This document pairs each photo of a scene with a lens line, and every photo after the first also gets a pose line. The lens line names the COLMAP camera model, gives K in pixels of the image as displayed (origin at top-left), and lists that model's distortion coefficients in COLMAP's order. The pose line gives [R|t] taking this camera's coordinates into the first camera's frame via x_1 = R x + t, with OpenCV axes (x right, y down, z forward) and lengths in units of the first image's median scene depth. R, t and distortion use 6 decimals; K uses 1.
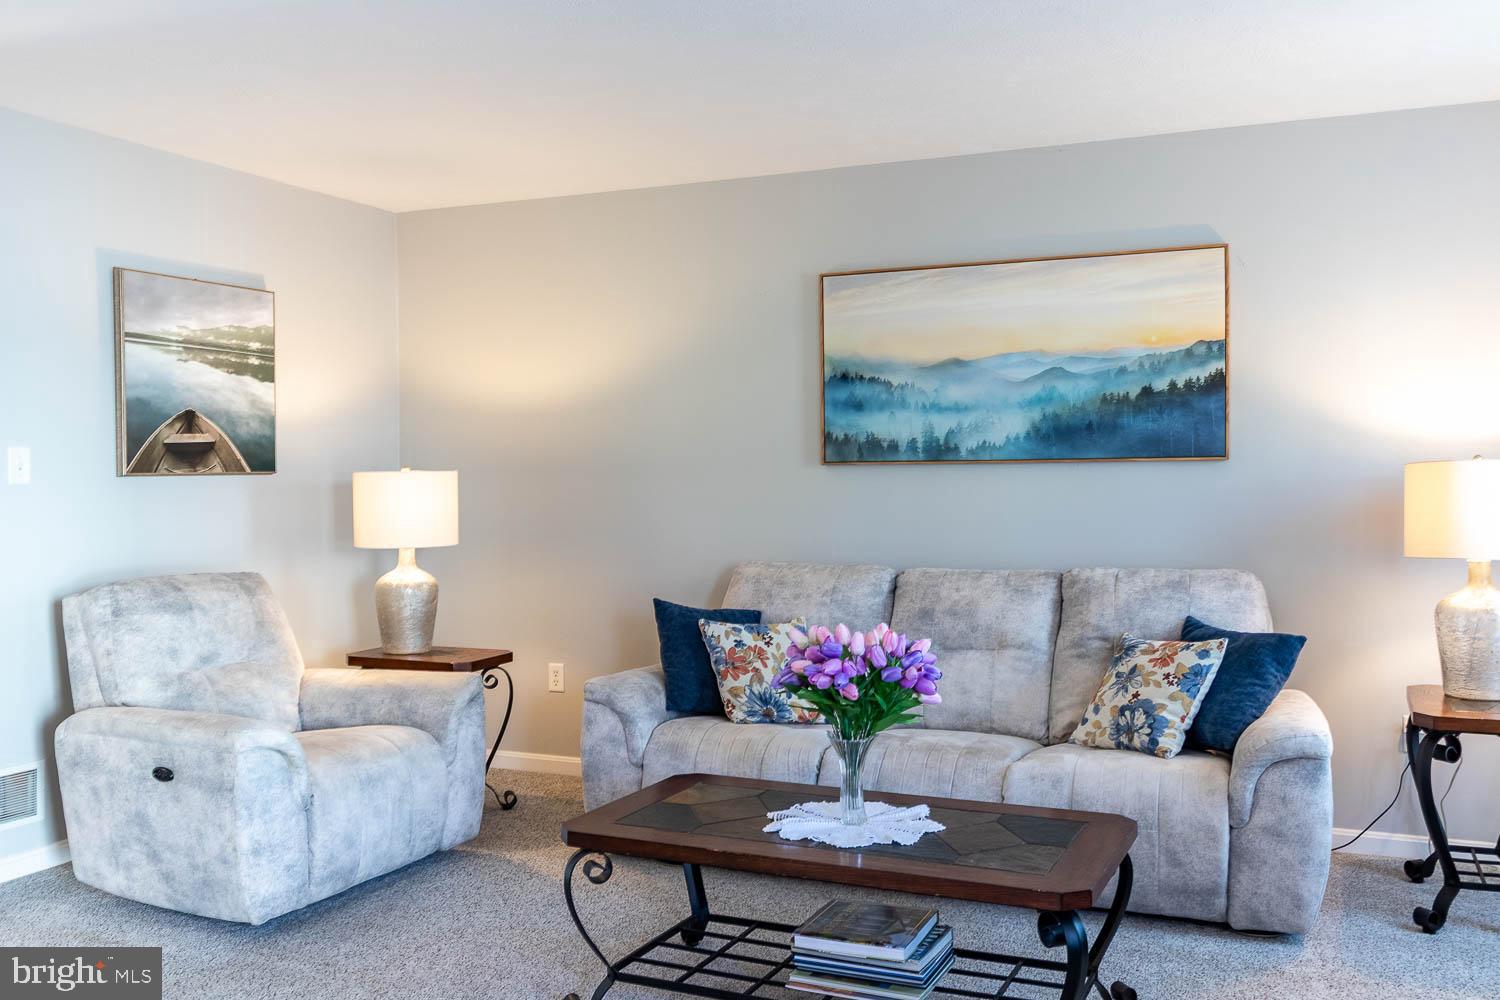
lens RADIAL K [[1315.4, 0, 750.0], [0, 1315.4, 500.0], [0, 0, 1]] dist [0.006960, 0.005879]
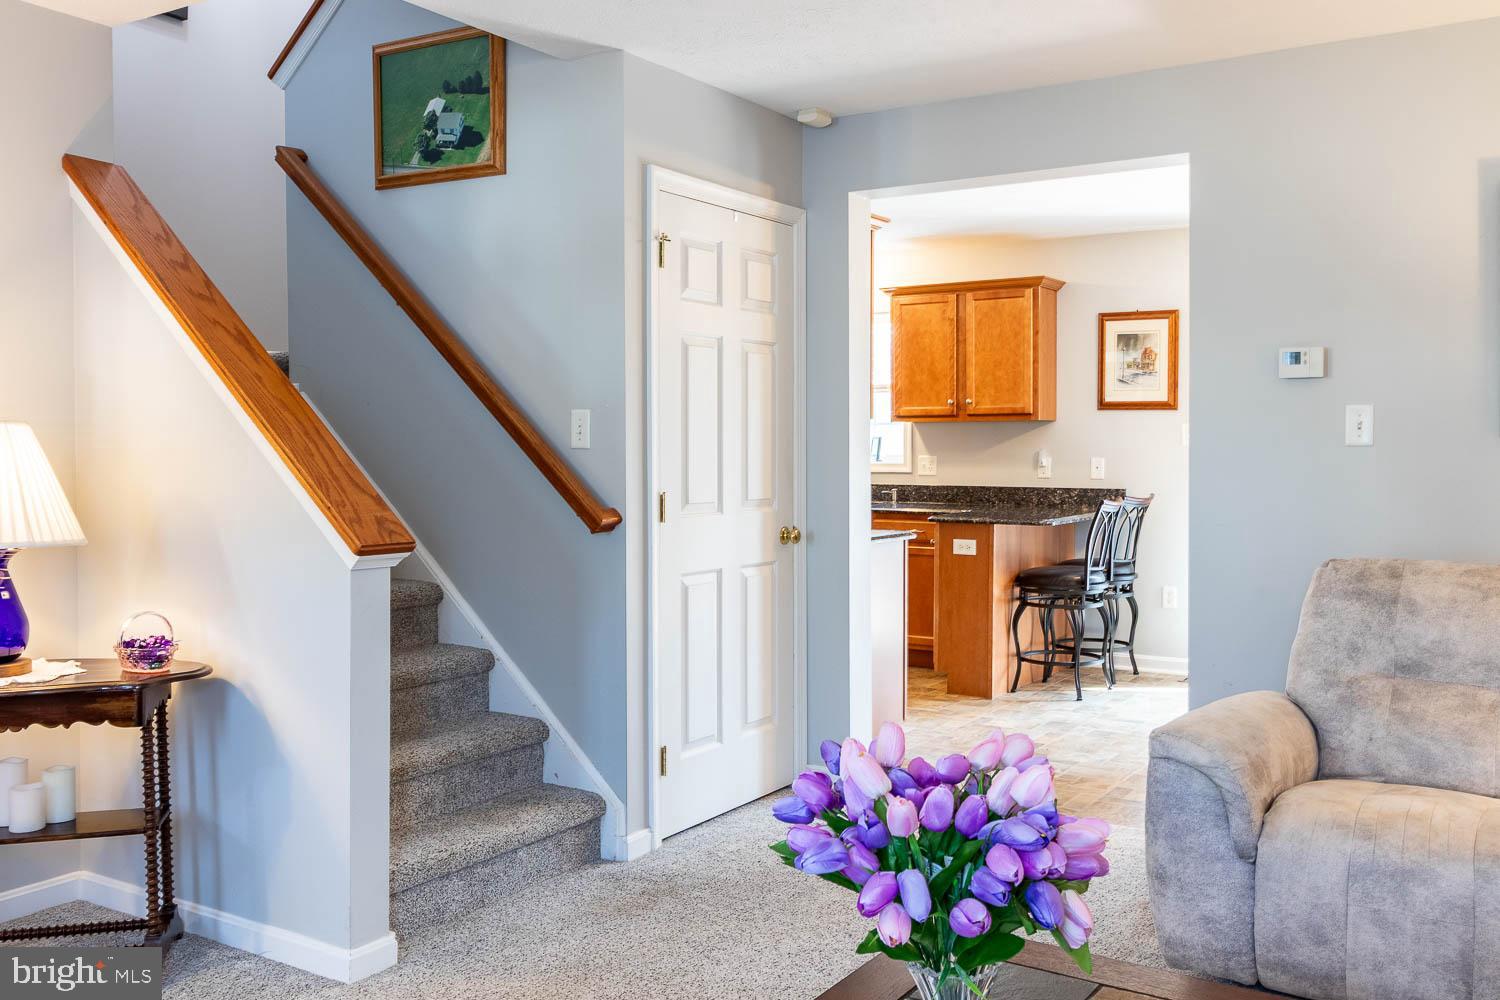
lens RADIAL K [[1315.4, 0, 750.0], [0, 1315.4, 500.0], [0, 0, 1]] dist [0.006960, 0.005879]
pose [[-0.152853, 0.050574, -0.986954, 0.445122], [-0.012957, 0.998501, 0.053173, -0.017949], [0.988164, 0.020916, -0.151969, 0.771454]]
